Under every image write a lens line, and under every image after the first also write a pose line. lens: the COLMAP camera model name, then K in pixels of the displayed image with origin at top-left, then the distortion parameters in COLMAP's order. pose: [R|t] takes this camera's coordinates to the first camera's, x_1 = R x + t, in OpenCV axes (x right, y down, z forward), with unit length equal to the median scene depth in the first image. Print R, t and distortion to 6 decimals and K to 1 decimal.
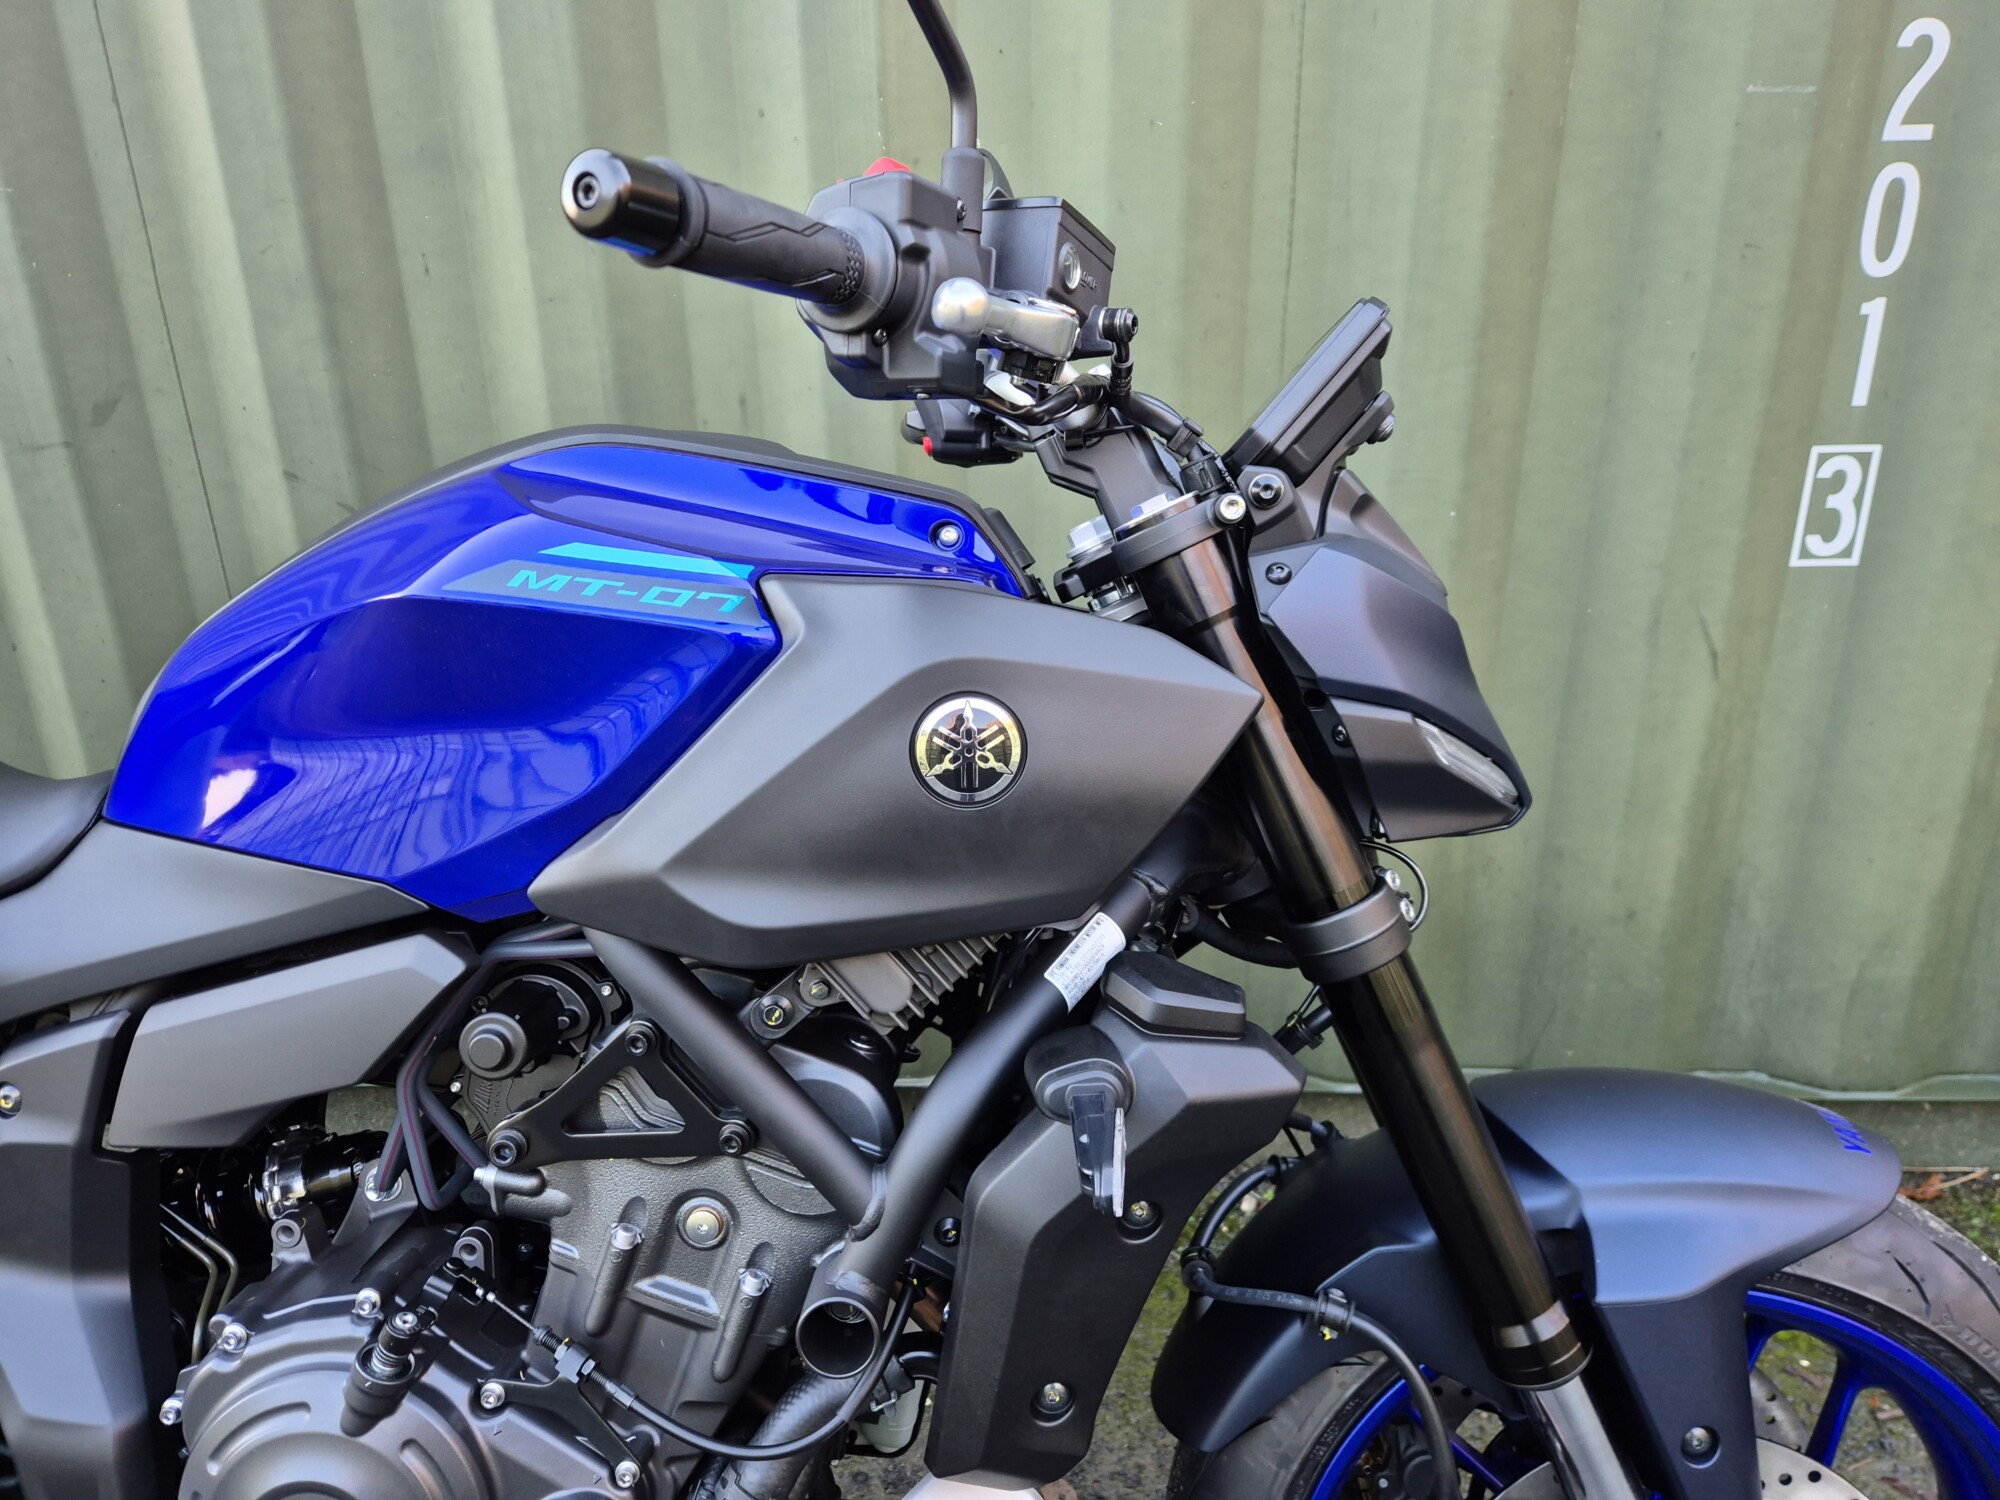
lens RADIAL K [[1348.1, 0, 1004.4], [0, 1348.1, 729.3], [0, 0, 1]] dist [0.080391, -0.071231]
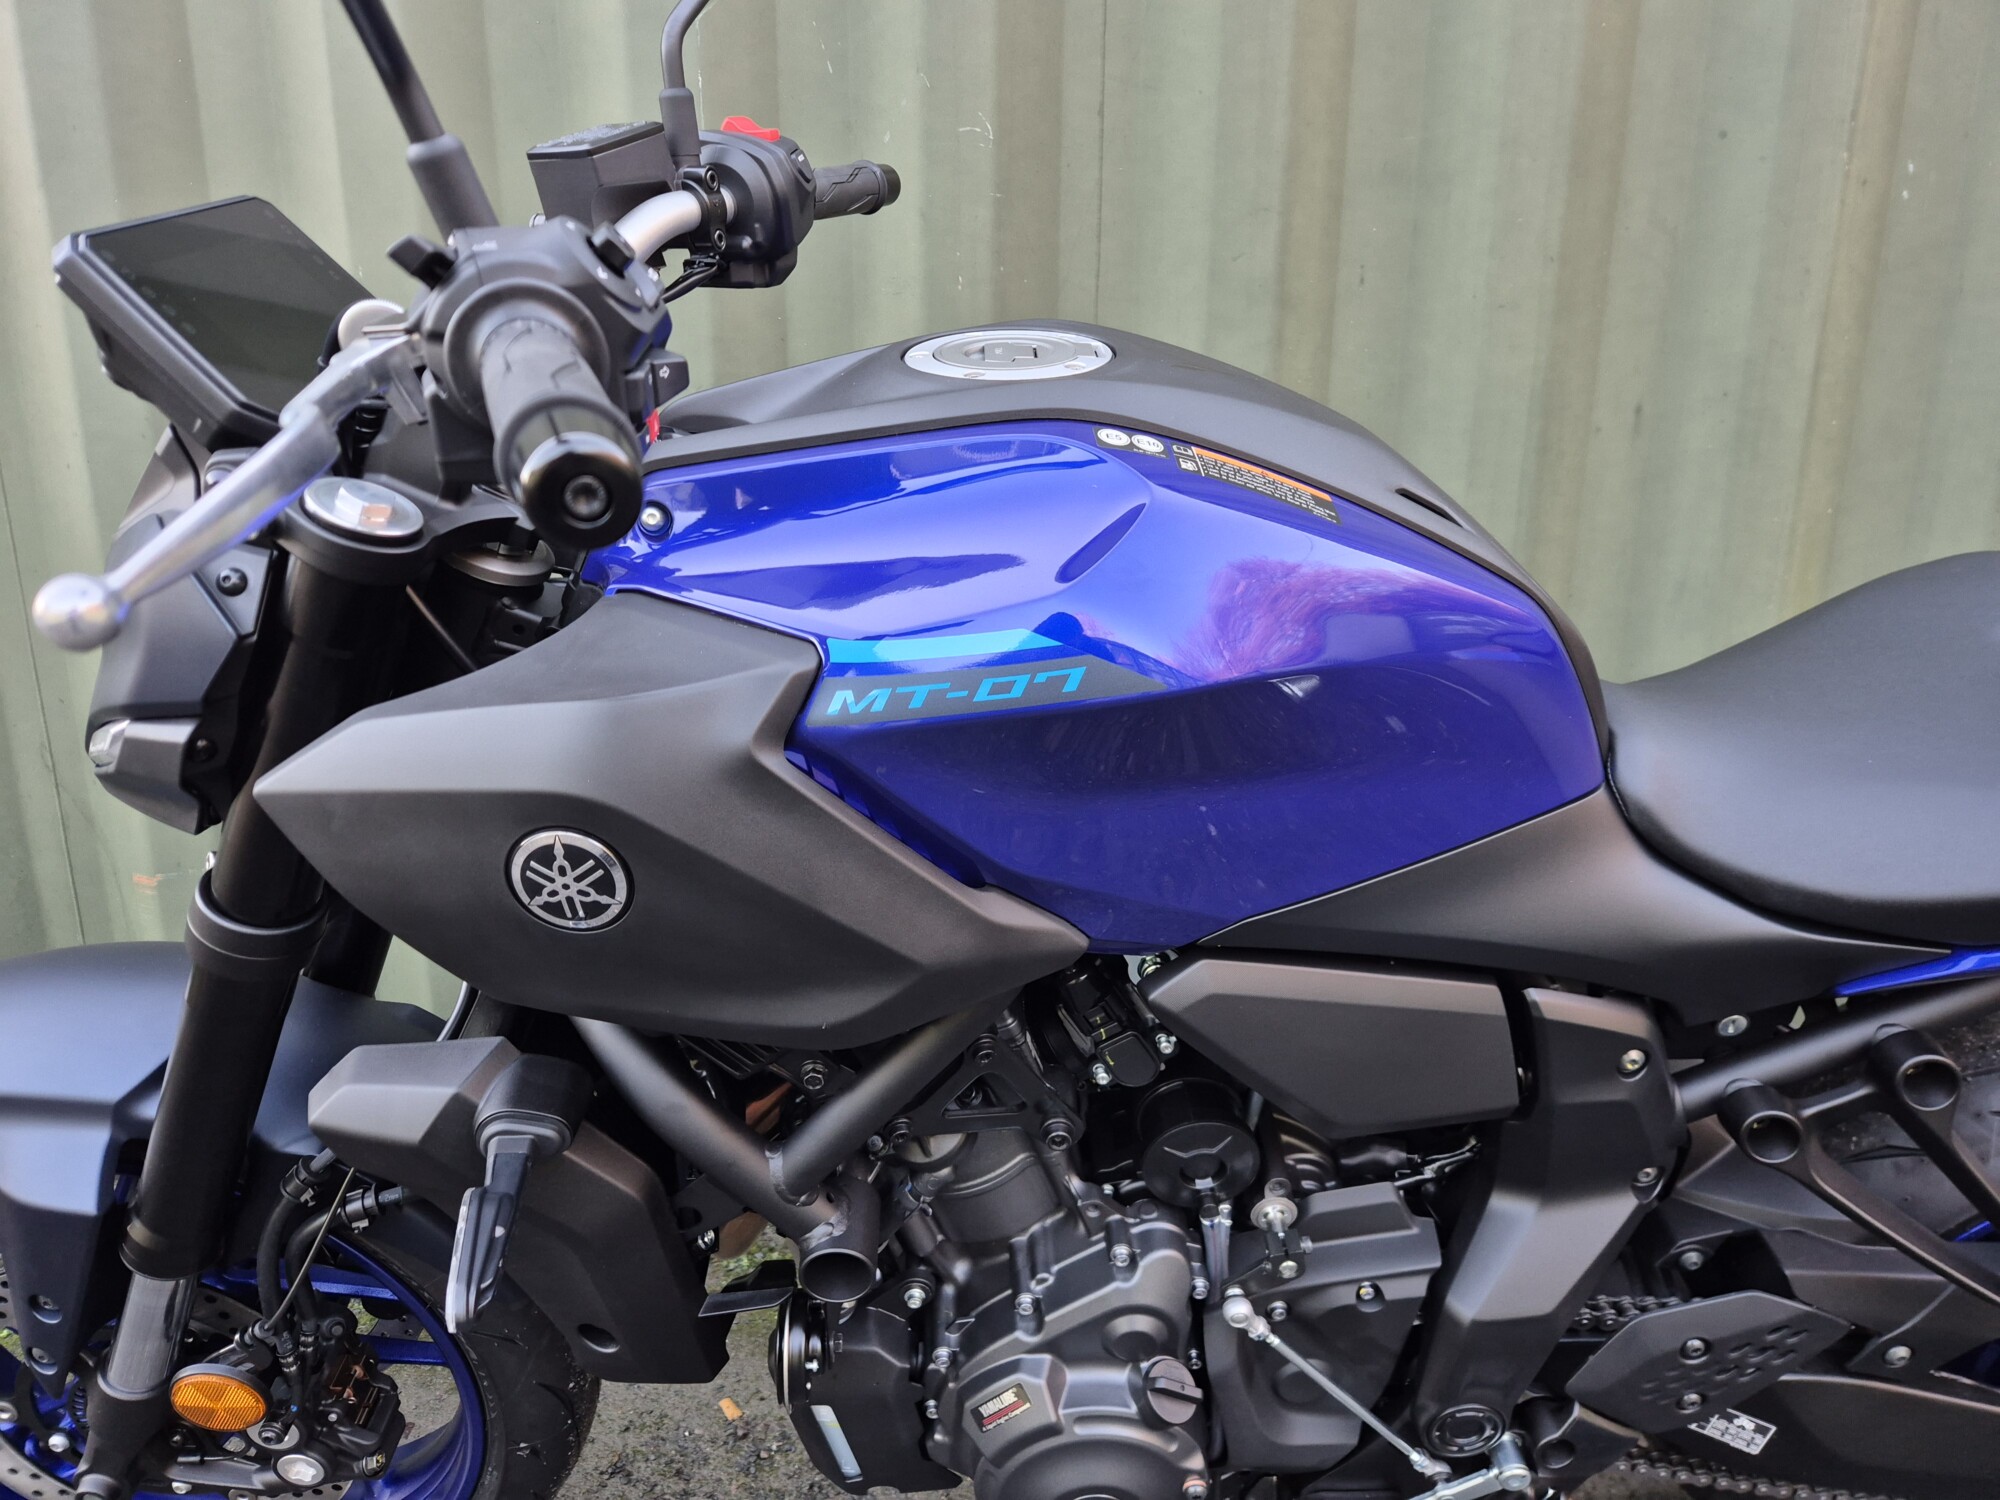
lens RADIAL K [[1348.1, 0, 979.7], [0, 1348.1, 742.2], [0, 0, 1]] dist [0.080391, -0.071231]
pose [[0.997768, 0.002807, 0.066723, -0.824127], [0.003949, 0.994889, -0.100894, 0.121079], [-0.066665, 0.100933, 0.992657, 0.032954]]
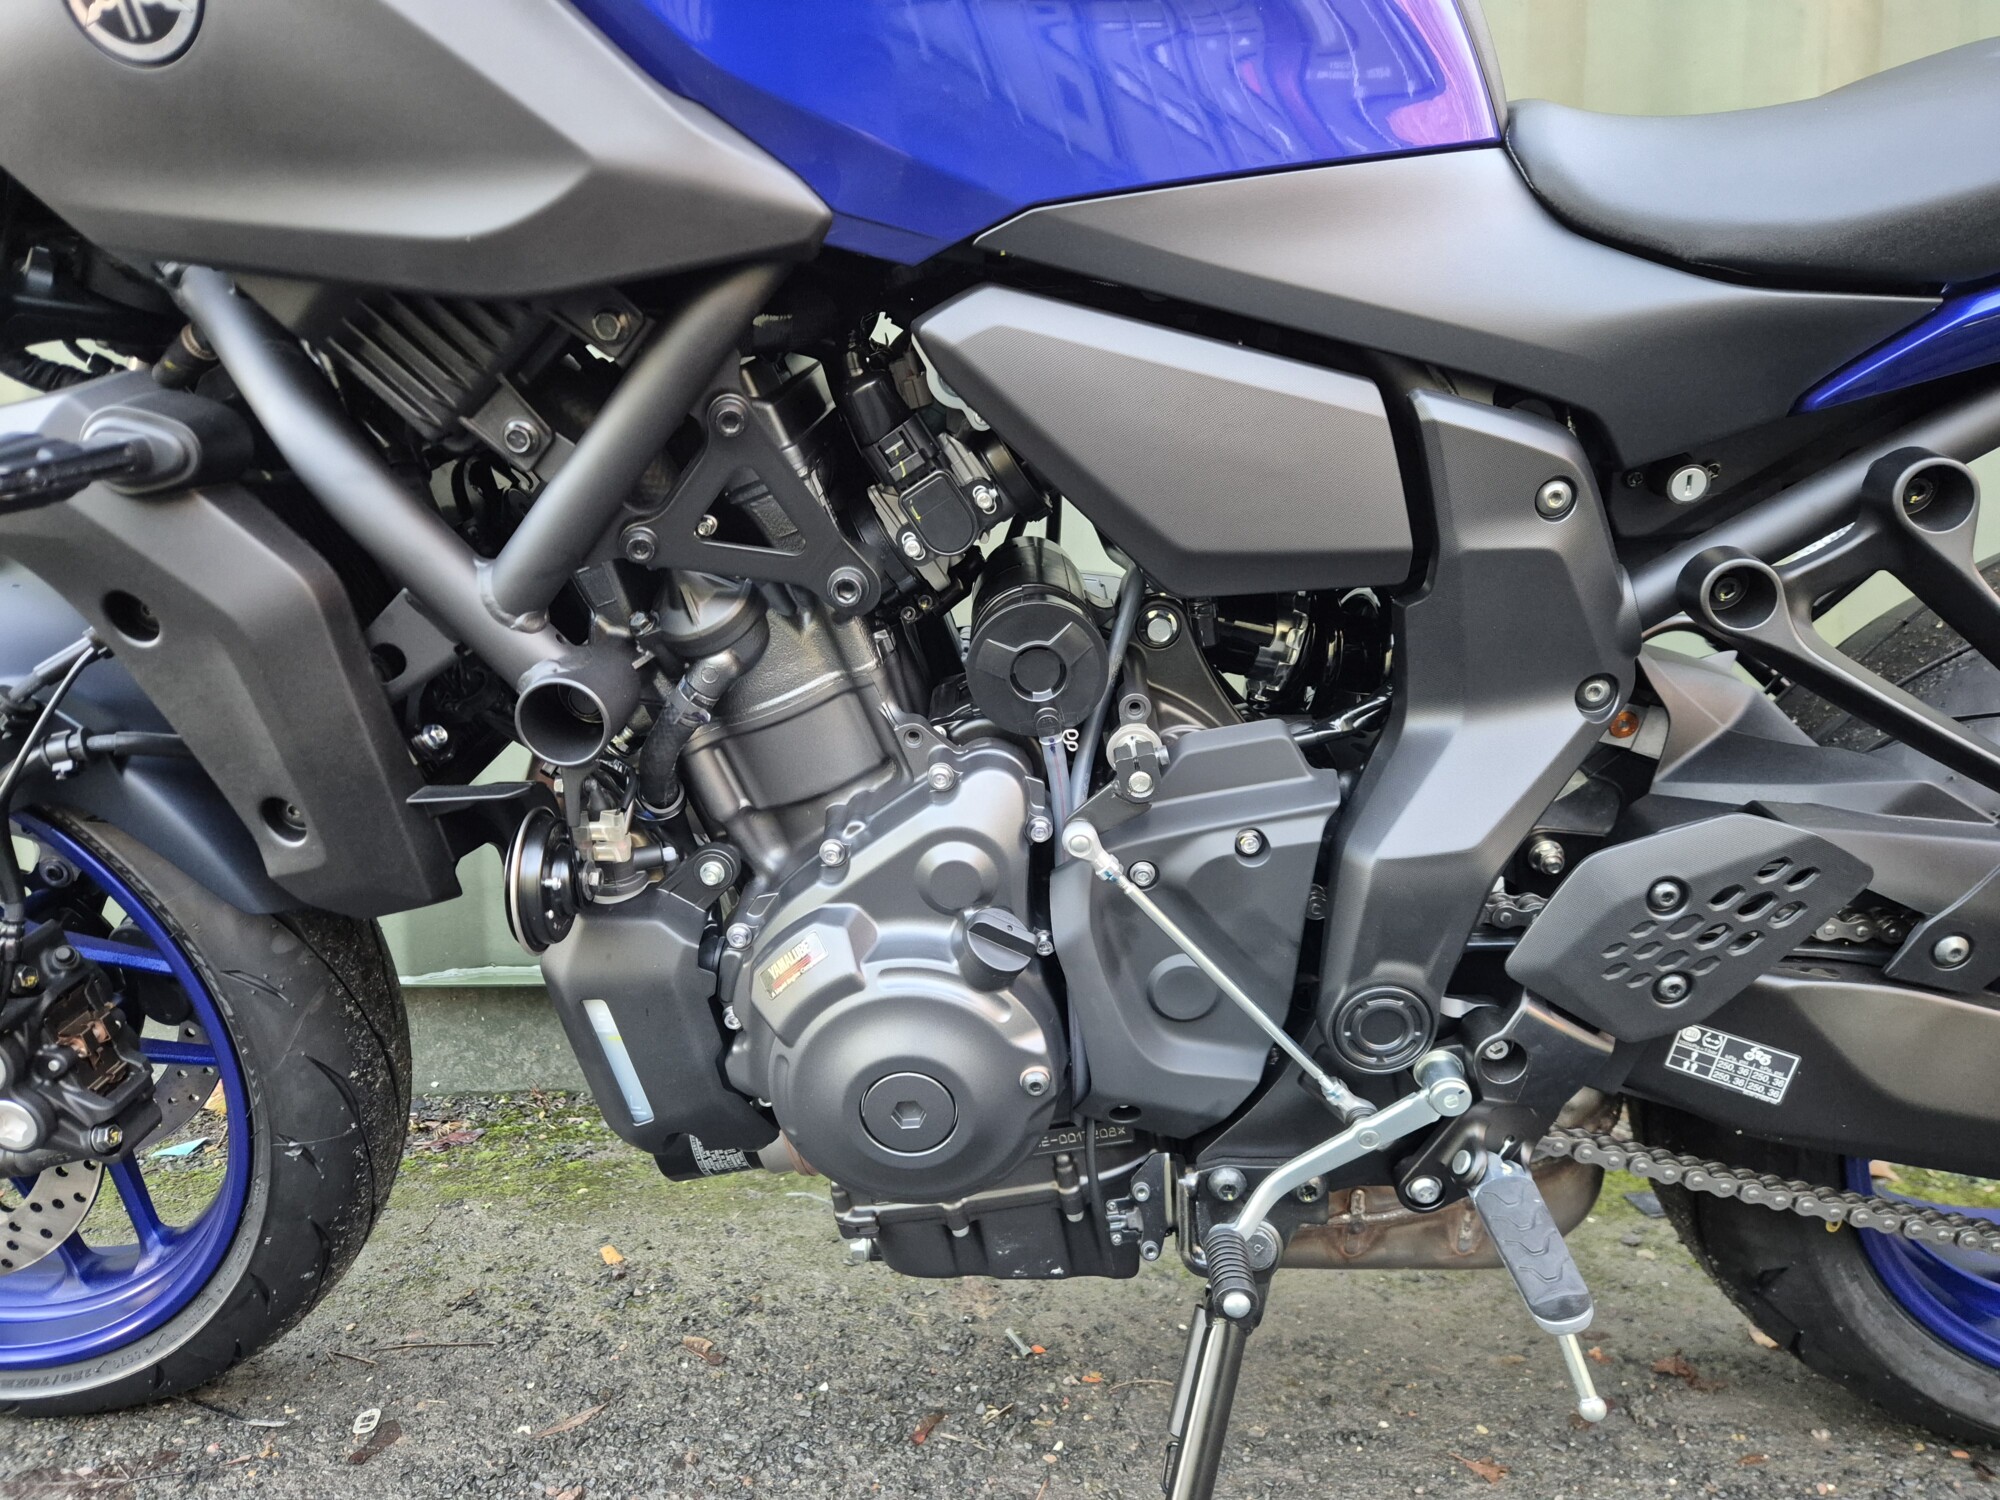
lens RADIAL K [[1348.1, 0, 984.6], [0, 1348.1, 740.4], [0, 0, 1]] dist [0.080391, -0.071231]
pose [[0.999960, 0.008072, 0.003863, -0.700786], [-0.006954, 0.972612, -0.232331, 0.400659], [-0.005632, 0.232295, 0.972629, 0.175698]]
